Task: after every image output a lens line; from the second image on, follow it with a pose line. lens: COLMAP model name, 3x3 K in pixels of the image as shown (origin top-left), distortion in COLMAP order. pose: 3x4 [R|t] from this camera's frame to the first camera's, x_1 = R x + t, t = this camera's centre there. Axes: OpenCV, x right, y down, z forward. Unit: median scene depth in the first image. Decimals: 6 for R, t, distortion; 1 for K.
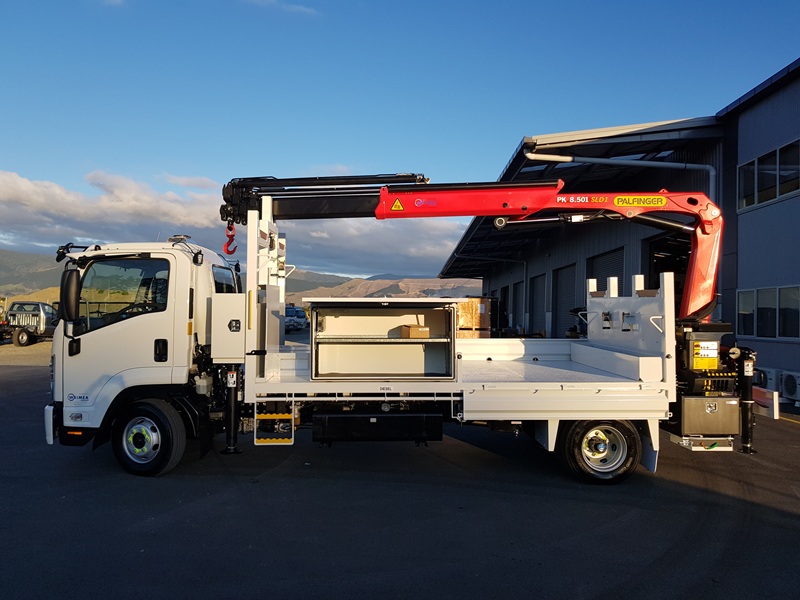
lens RADIAL K [[615.6, 0, 400.0], [0, 615.6, 300.0], [0, 0, 1]] dist [0.038249, -0.000343]
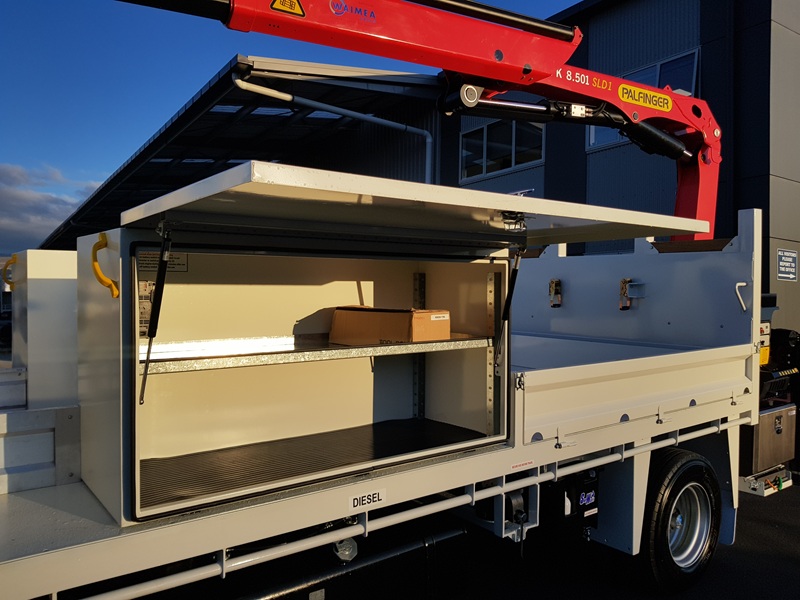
lens RADIAL K [[615.6, 0, 400.0], [0, 615.6, 300.0], [0, 0, 1]] dist [0.038249, -0.000343]
pose [[0.817798, -0.016333, 0.575273, -0.172752], [-0.000452, 0.999579, 0.029021, 0.023565], [-0.575505, -0.023994, 0.817446, 0.628507]]
